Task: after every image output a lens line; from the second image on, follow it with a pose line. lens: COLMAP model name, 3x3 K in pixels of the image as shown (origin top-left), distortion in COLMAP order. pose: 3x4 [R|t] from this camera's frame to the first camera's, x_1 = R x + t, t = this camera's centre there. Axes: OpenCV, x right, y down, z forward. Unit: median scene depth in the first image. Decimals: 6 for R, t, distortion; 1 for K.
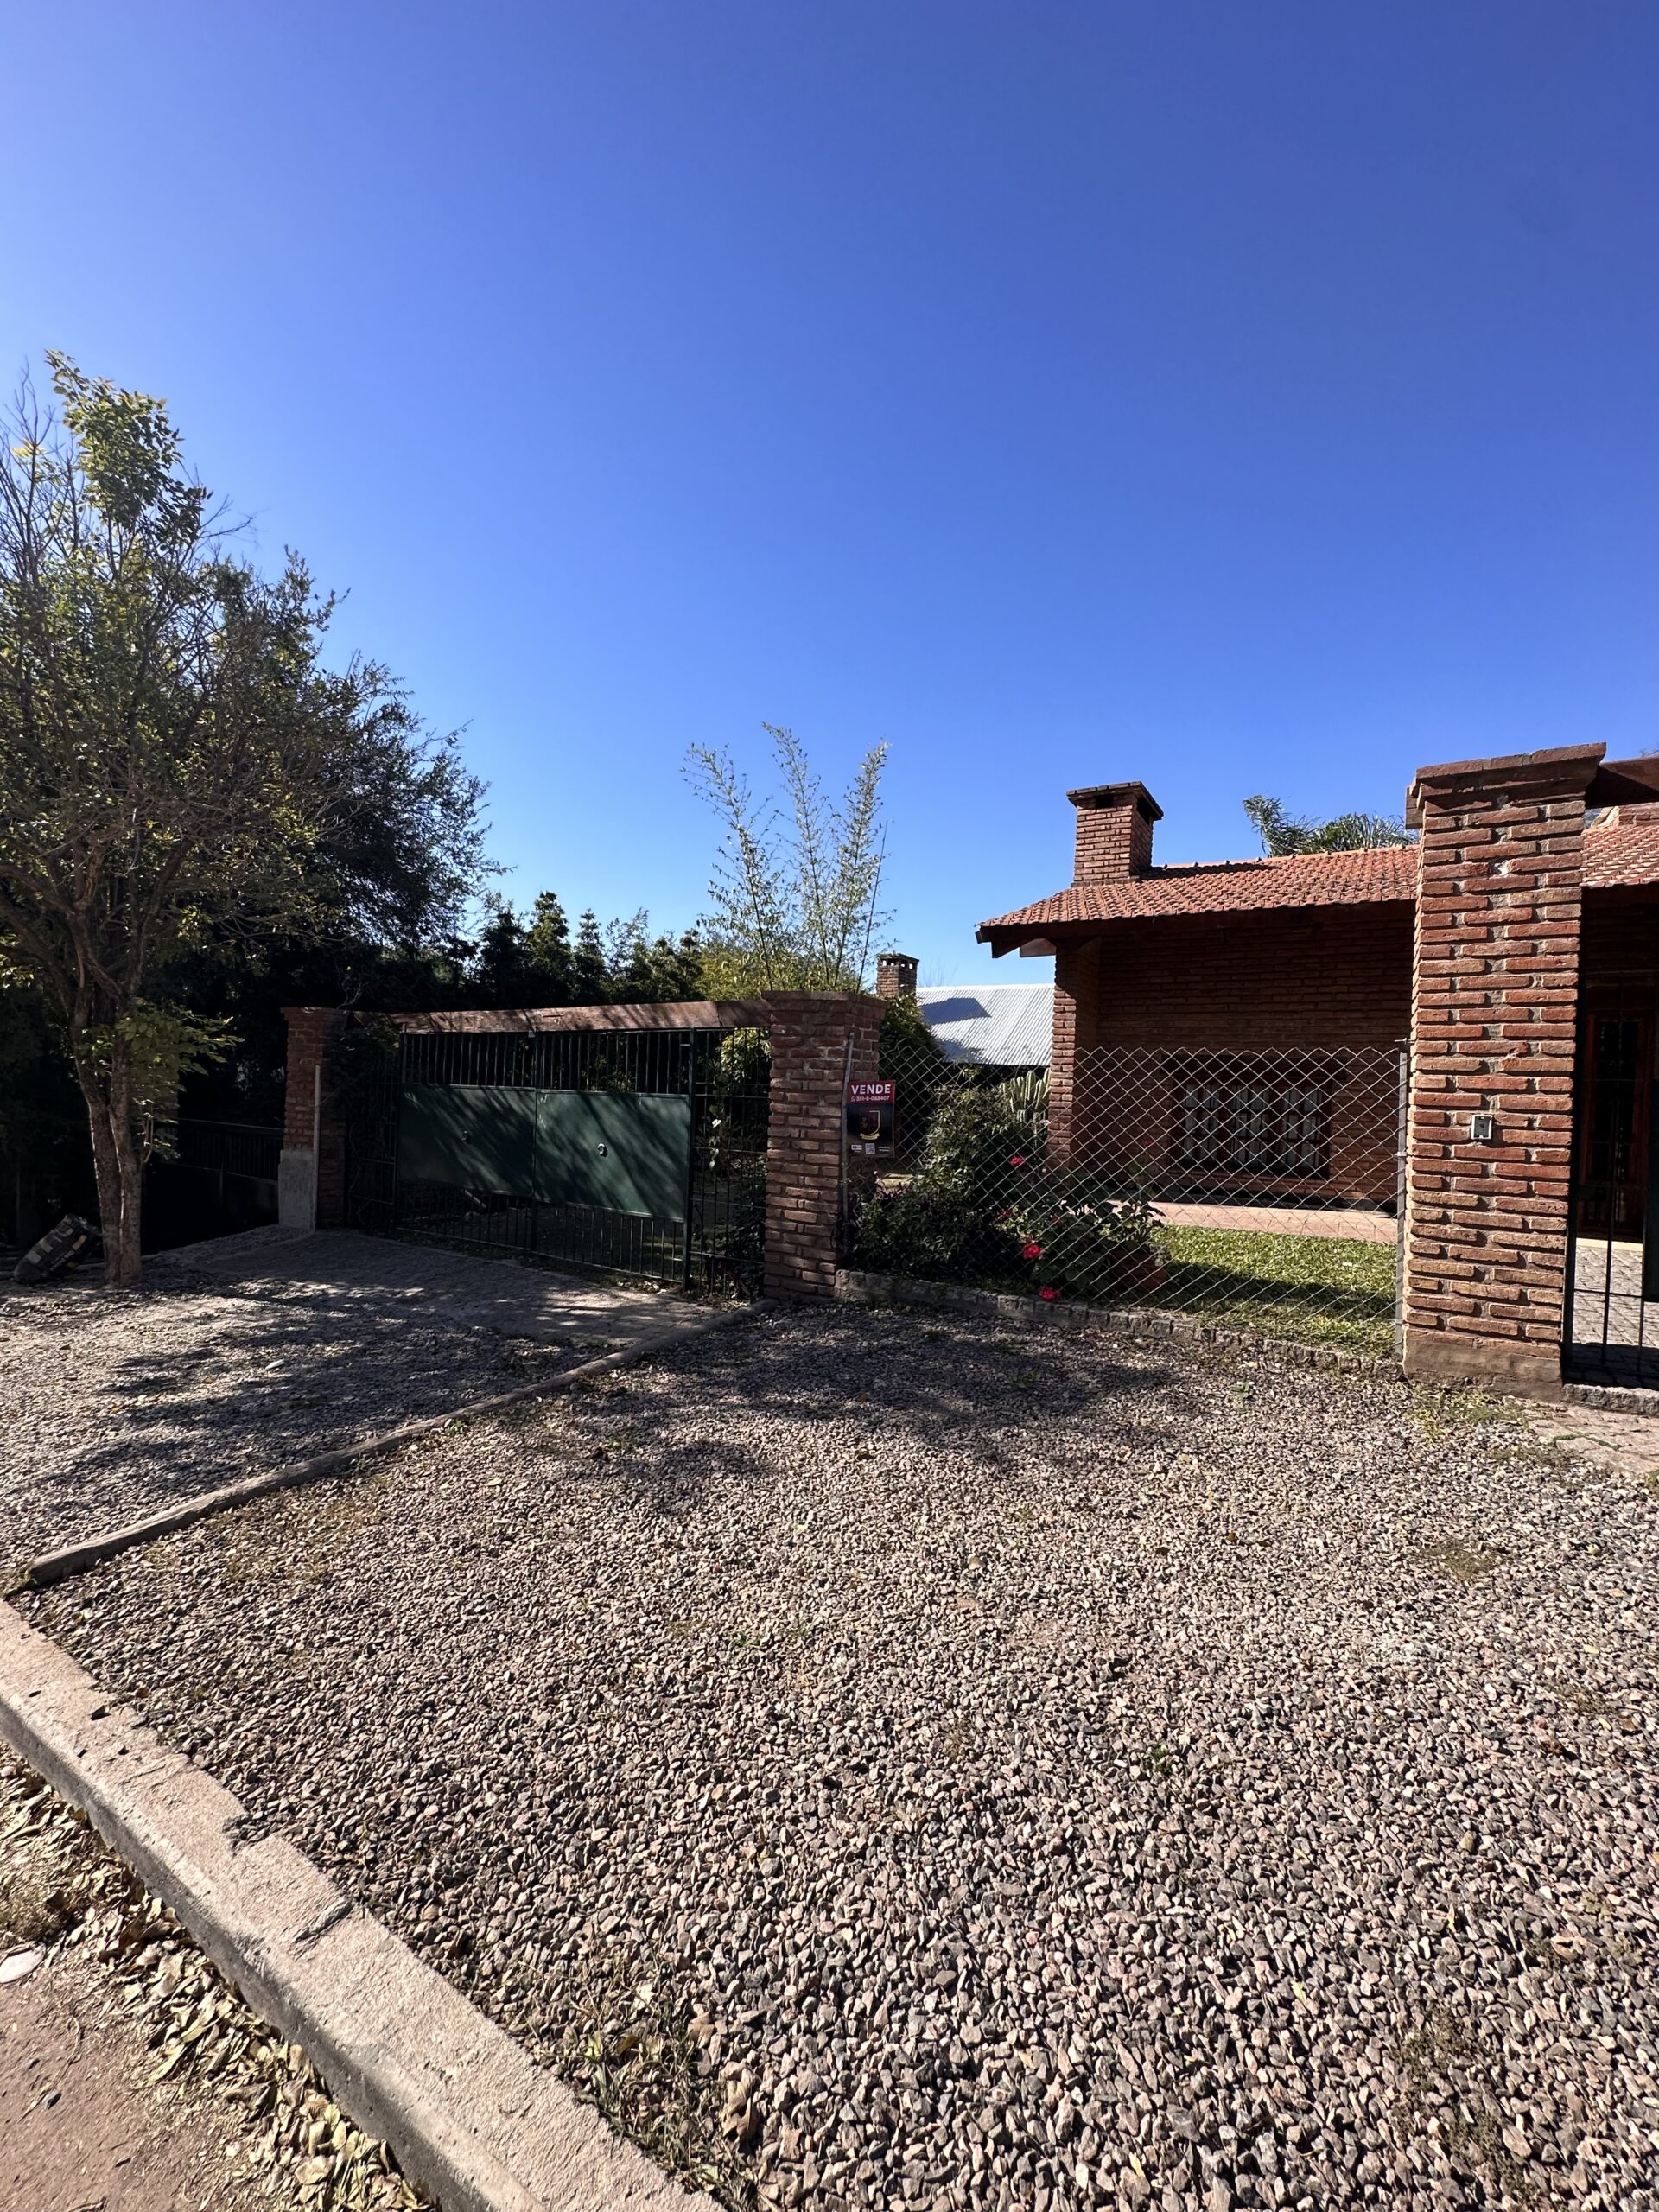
lens RADIAL K [[882.2, 0, 830.4], [0, 882.2, 1105.3], [0, 0, 1]] dist [-0.000981, 0.000033]
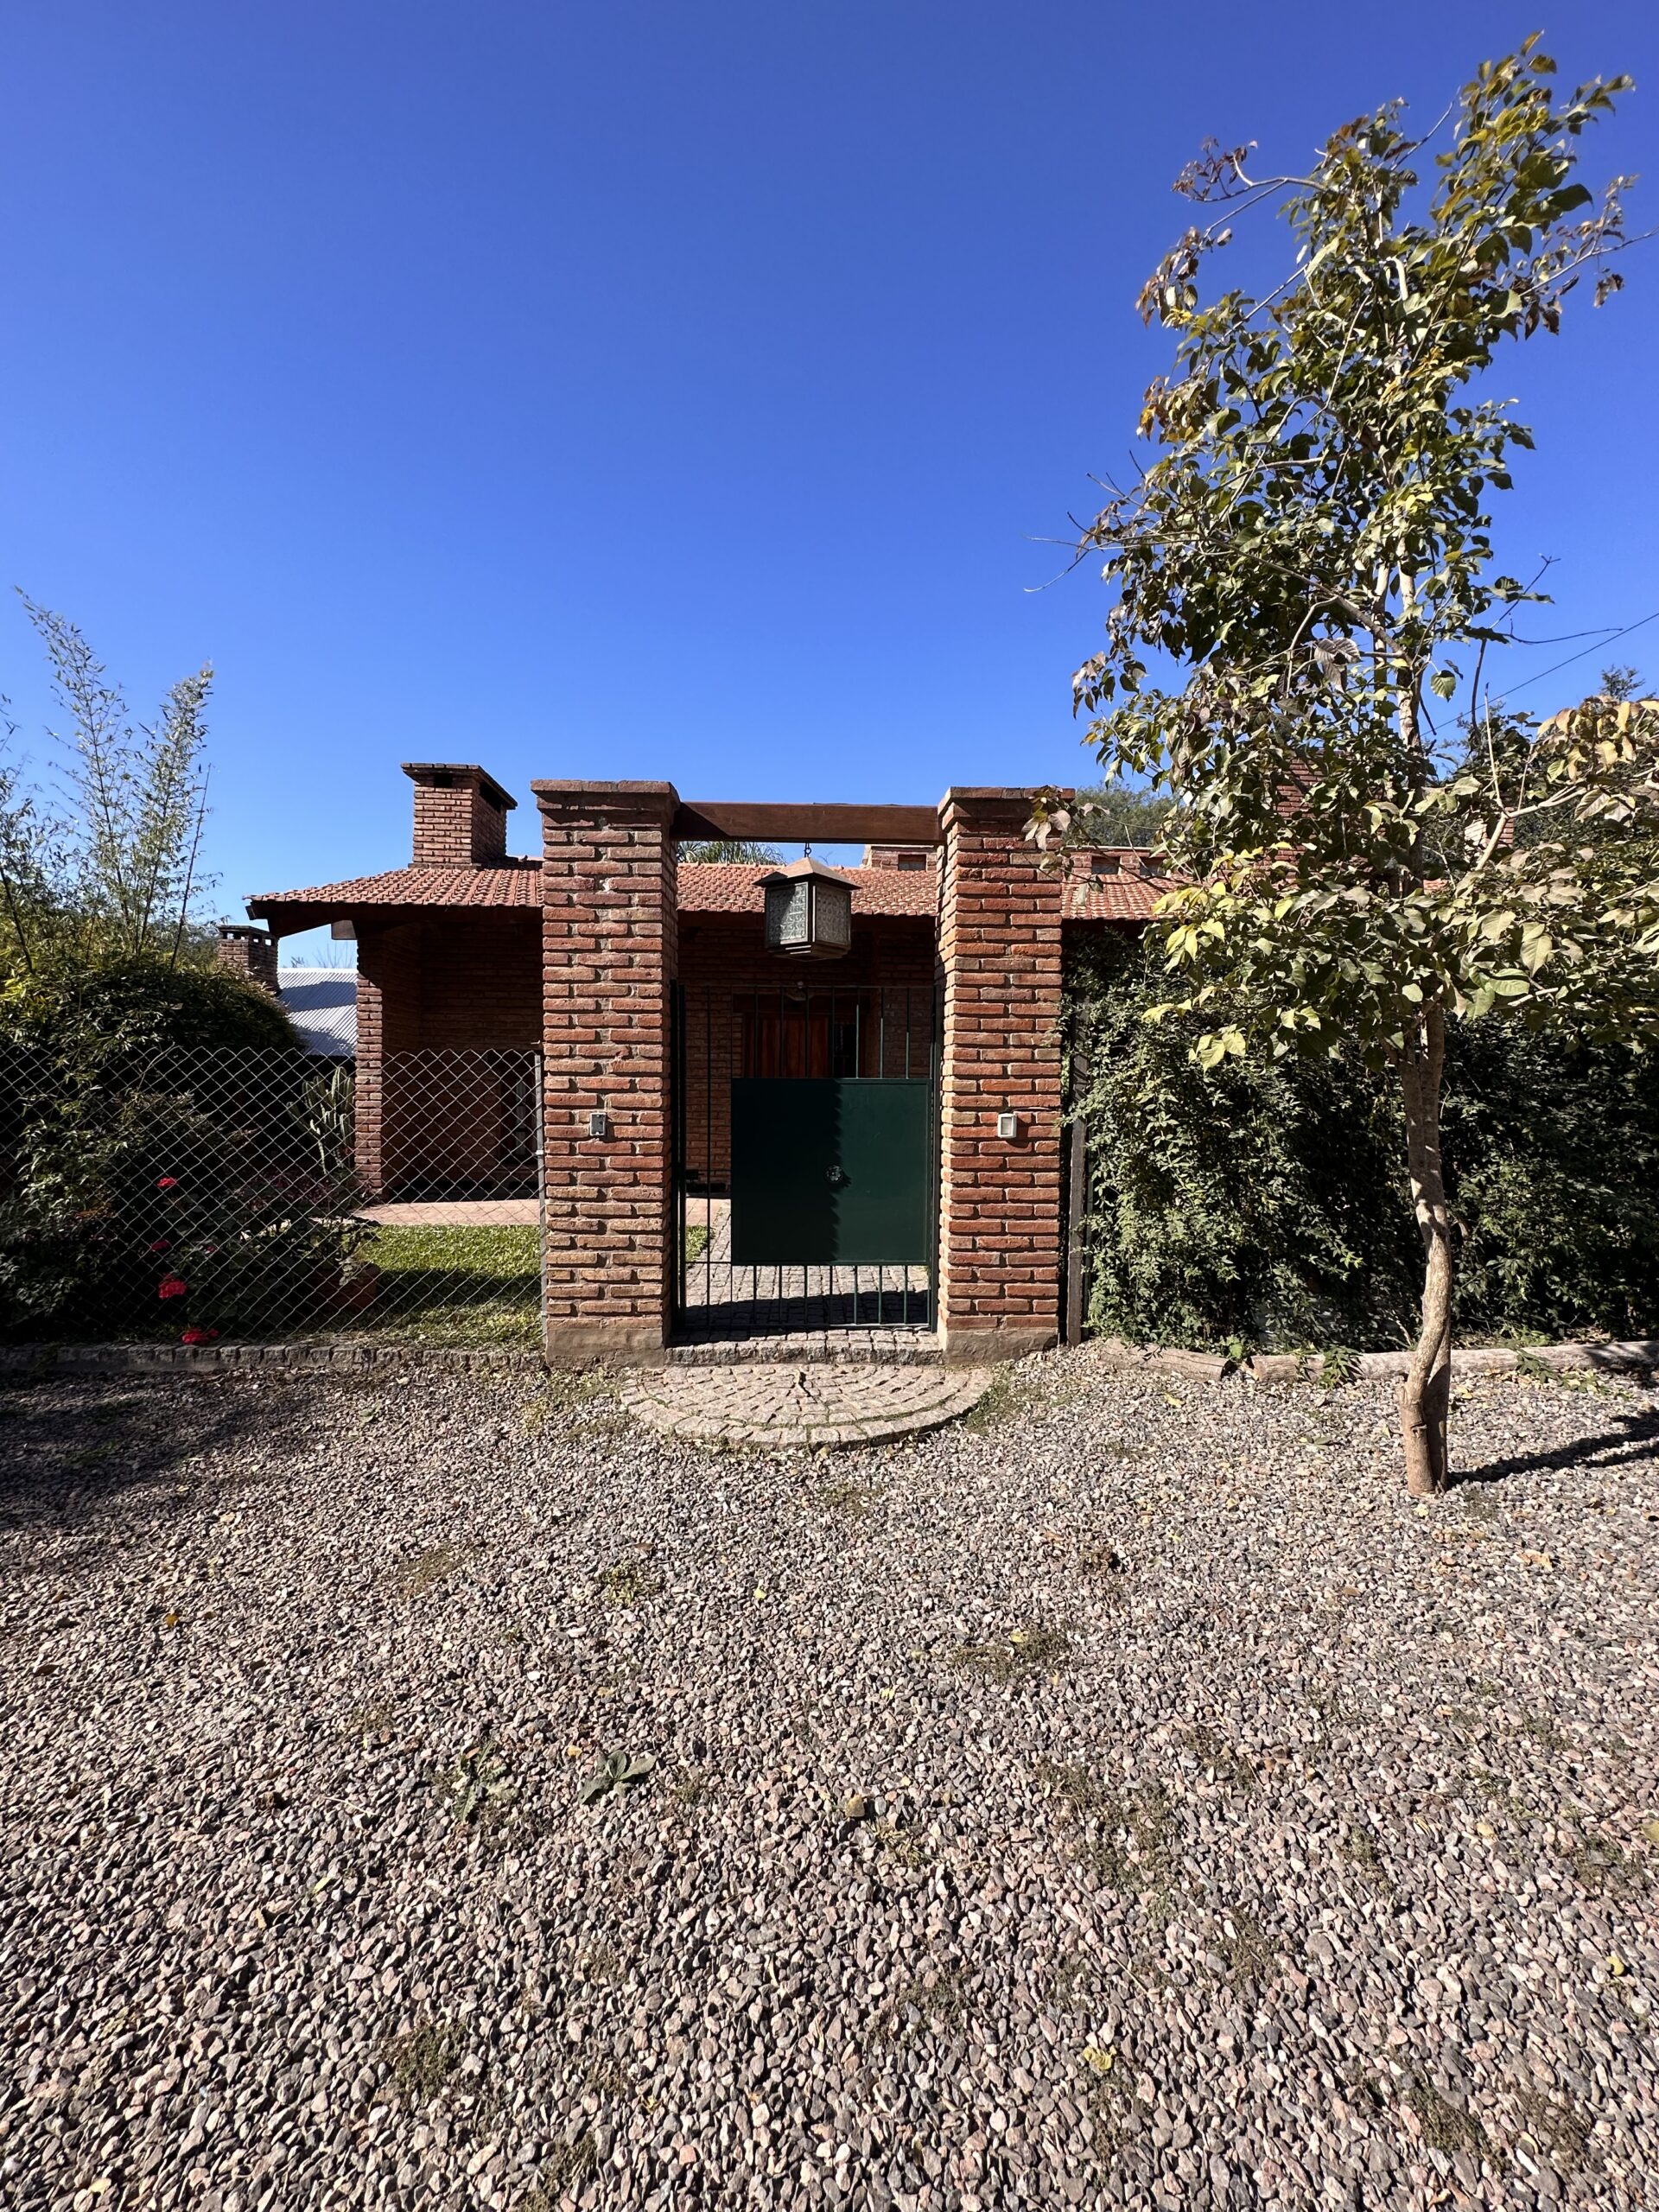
lens RADIAL K [[882.2, 0, 824.4], [0, 882.2, 1104.2], [0, 0, 1]] dist [-0.000981, 0.000033]
pose [[0.841193, -0.033283, 0.539710, 0.390180], [0.027119, 0.999445, 0.019365, -0.013121], [-0.540055, -0.001654, 0.841628, -0.058039]]
